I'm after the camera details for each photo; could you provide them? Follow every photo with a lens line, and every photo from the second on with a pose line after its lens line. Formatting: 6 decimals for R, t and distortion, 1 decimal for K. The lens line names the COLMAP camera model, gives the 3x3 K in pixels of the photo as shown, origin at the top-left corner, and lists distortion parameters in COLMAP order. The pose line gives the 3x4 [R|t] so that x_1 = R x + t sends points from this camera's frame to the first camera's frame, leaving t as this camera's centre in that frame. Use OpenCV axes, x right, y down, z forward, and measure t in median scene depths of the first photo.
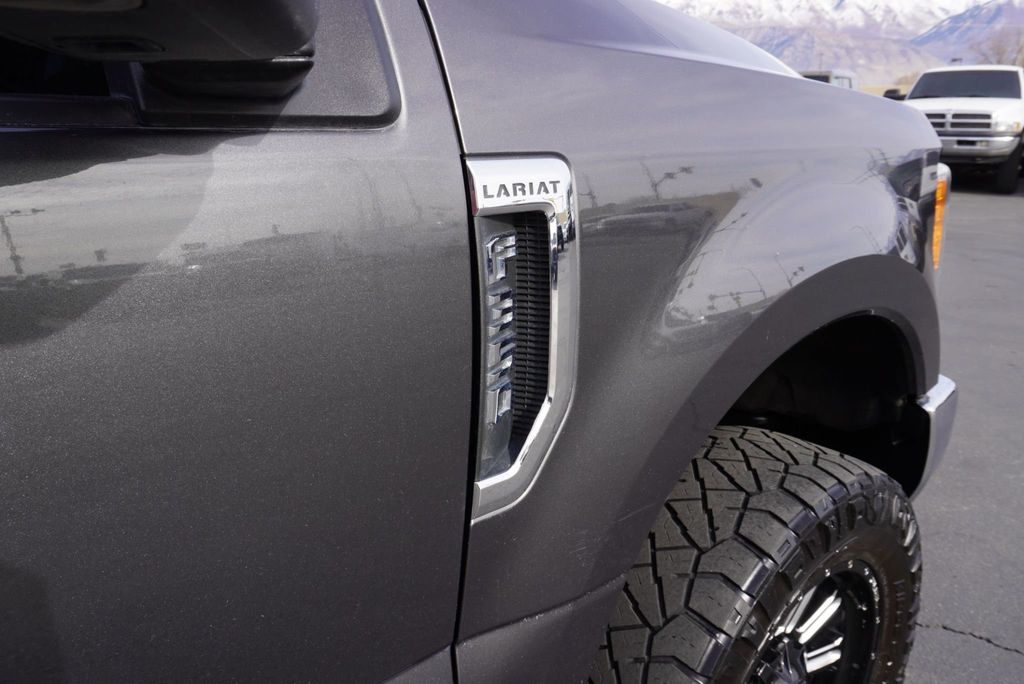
lens RADIAL K [[804.8, 0, 512.0], [0, 804.8, 342.0], [0, 0, 1]] dist [-0.033301, 0.046161]
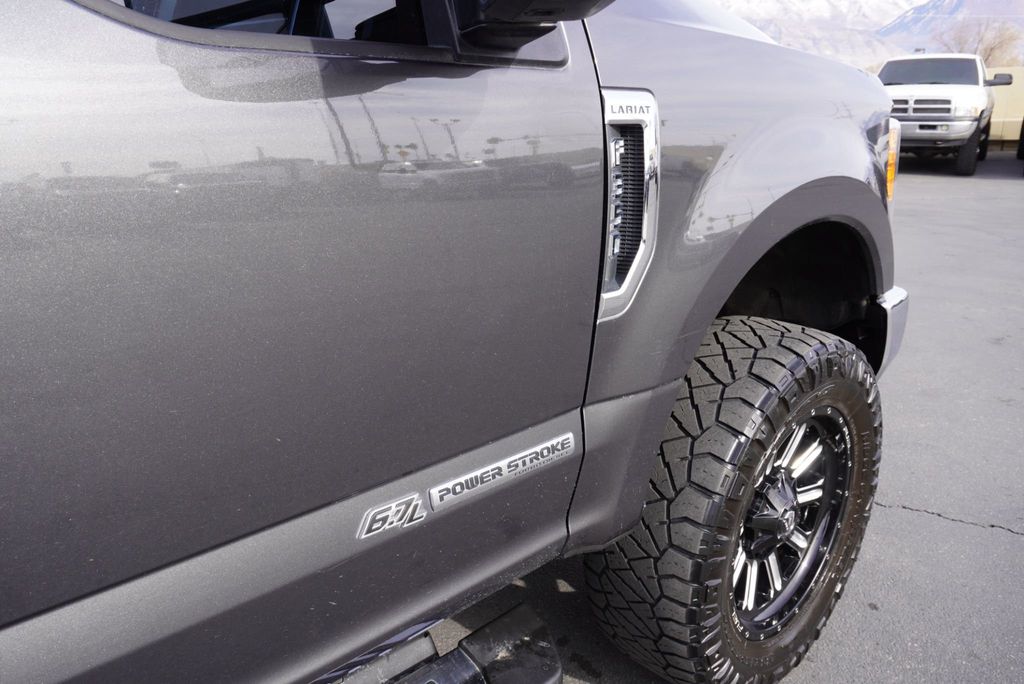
lens RADIAL K [[804.8, 0, 512.0], [0, 804.8, 342.0], [0, 0, 1]] dist [-0.033301, 0.046161]
pose [[0.999359, -0.017019, 0.031485, -0.167467], [0.016761, 0.999824, 0.008460, 0.154058], [-0.031623, -0.007927, 0.999468, -0.366088]]
